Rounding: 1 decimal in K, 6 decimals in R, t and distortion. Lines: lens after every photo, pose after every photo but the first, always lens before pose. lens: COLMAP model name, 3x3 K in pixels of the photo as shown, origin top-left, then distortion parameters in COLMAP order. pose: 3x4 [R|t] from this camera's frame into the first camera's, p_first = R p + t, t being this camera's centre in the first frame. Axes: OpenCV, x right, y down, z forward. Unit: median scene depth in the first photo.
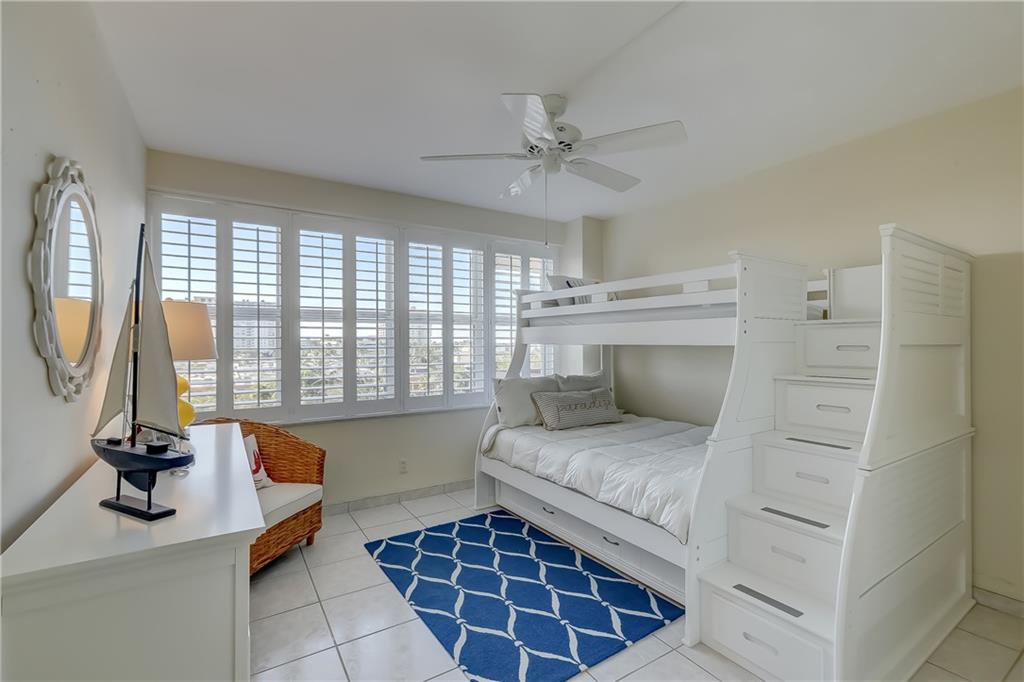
lens RADIAL K [[461.3, 0, 517.1], [0, 461.3, 345.4], [0, 0, 1]] dist [0.001948, 0.000349]
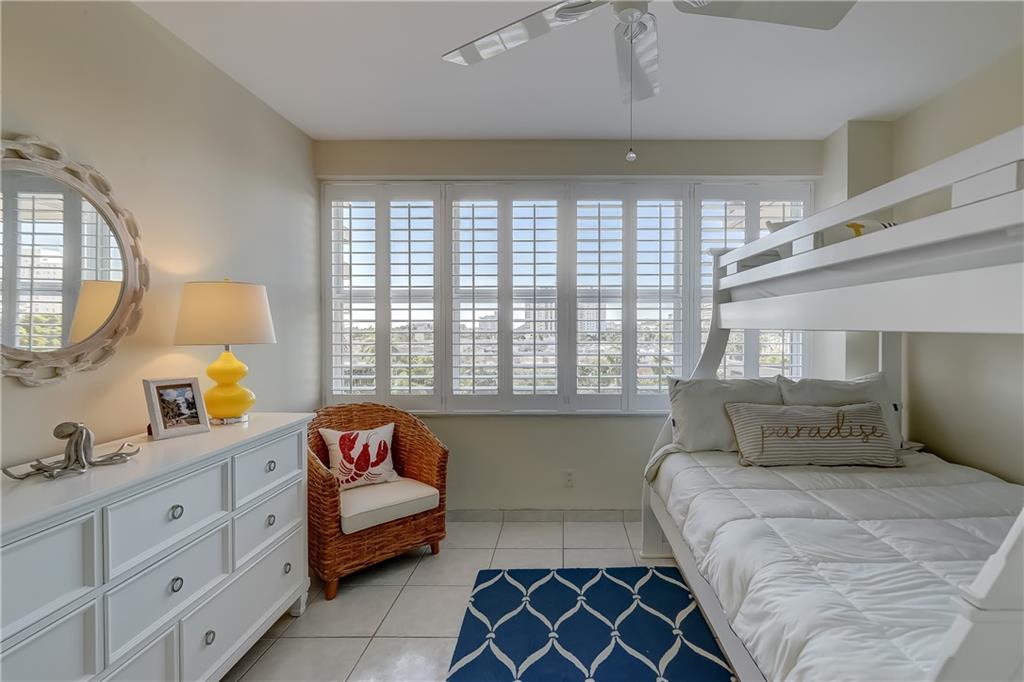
lens RADIAL K [[499.8, 0, 512.5], [0, 499.8, 336.5], [0, 0, 1]] dist [-0.001227, 0.000150]
pose [[0.837388, 0.014218, -0.546425, 0.171337], [-0.004492, 0.999807, 0.019130, -0.005117], [0.546591, -0.013565, 0.837290, 0.244398]]
